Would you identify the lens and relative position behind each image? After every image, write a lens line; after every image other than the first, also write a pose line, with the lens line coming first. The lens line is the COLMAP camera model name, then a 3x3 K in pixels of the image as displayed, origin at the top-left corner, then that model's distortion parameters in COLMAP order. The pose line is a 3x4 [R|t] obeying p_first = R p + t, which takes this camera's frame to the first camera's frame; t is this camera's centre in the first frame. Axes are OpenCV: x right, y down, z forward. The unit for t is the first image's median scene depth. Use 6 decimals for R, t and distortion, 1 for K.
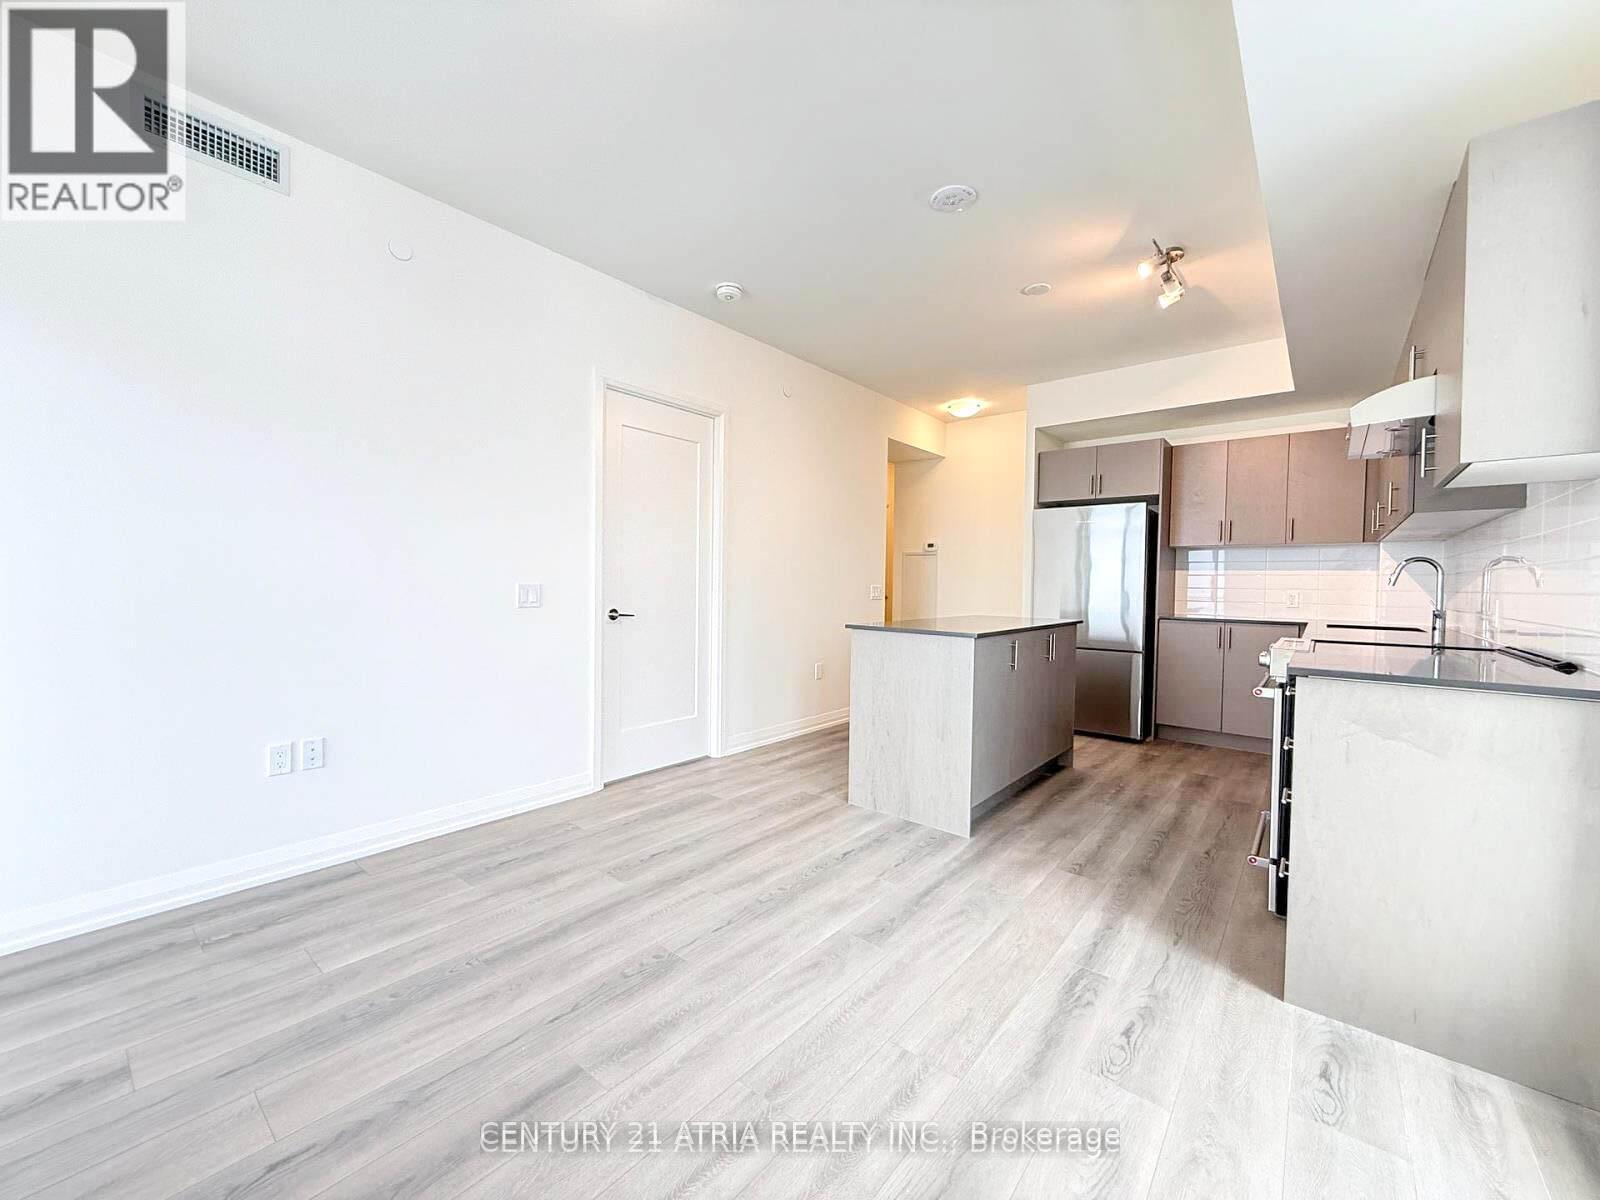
lens RADIAL K [[634.7, 0, 797.5], [0, 634.7, 604.2], [0, 0, 1]] dist [0.000700, -0.000334]
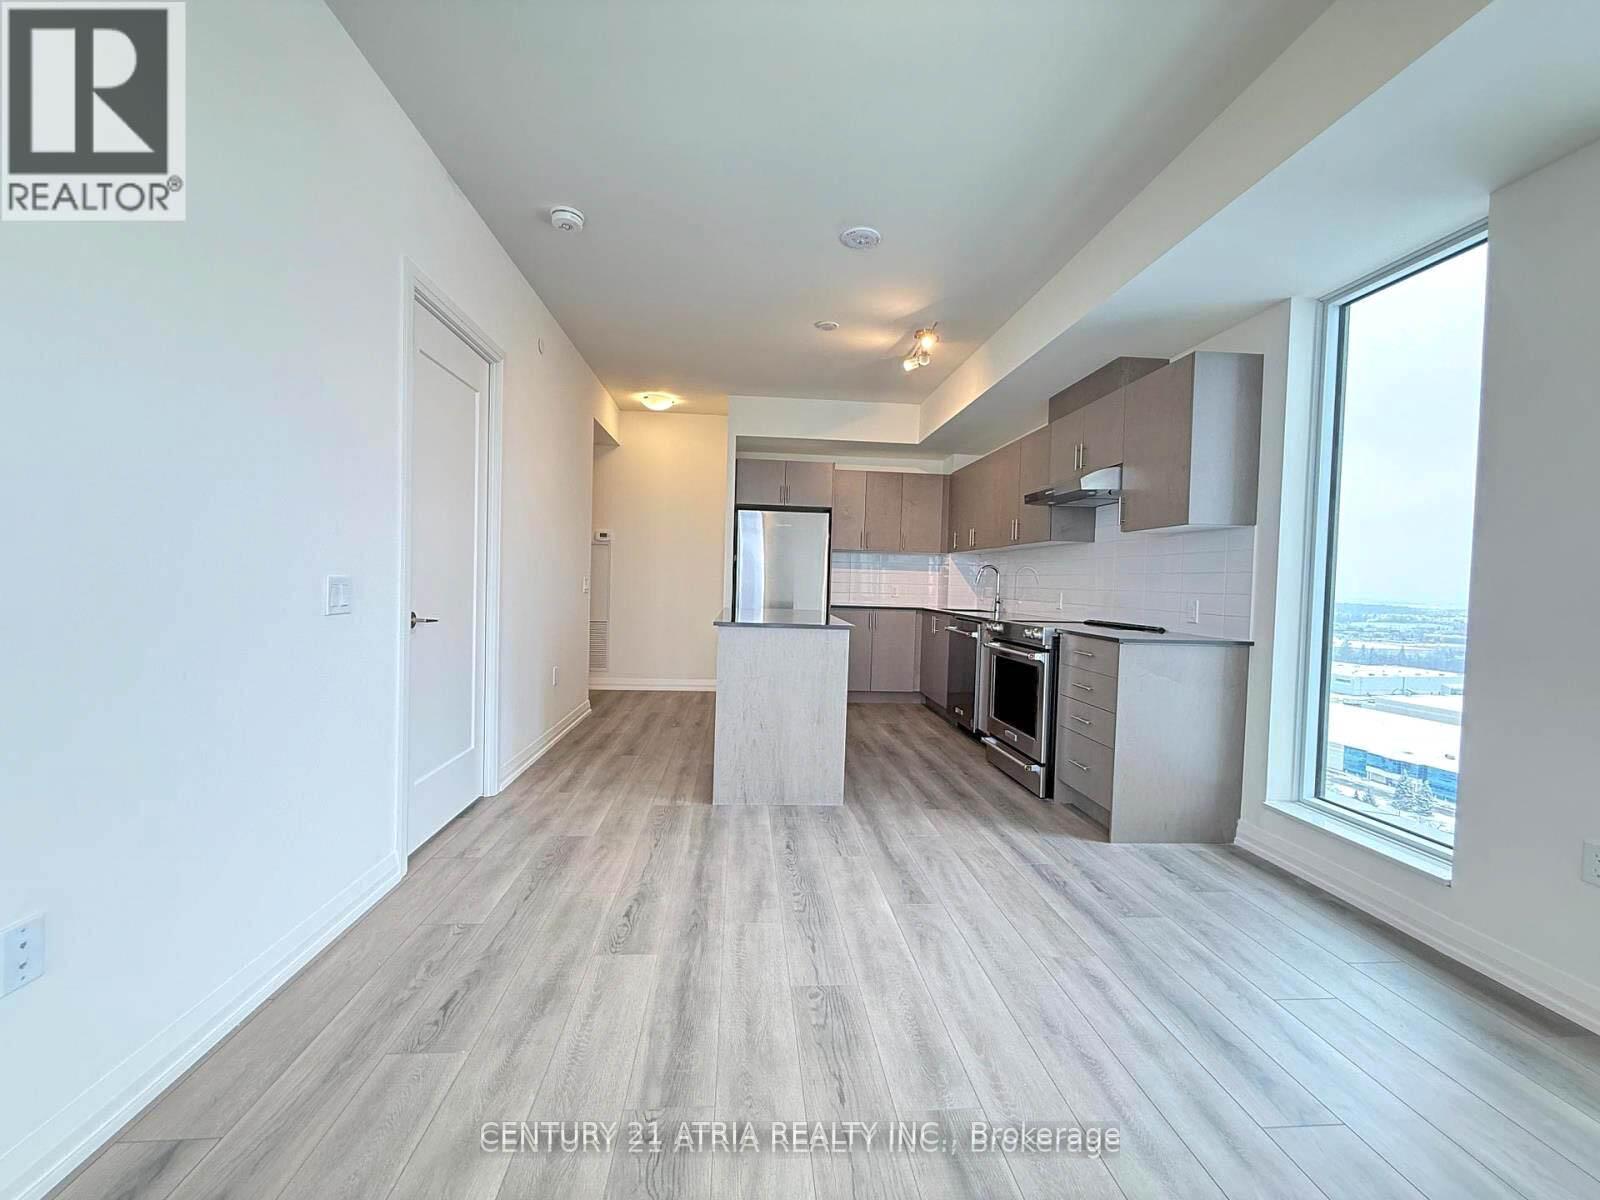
lens RADIAL K [[634.7, 0, 796.5], [0, 634.7, 602.7], [0, 0, 1]] dist [0.000700, -0.000334]
pose [[0.713655, -0.017174, 0.700287, -0.476250], [0.004924, 0.999798, 0.019501, -0.014156], [-0.700480, -0.010469, 0.713595, 0.205931]]
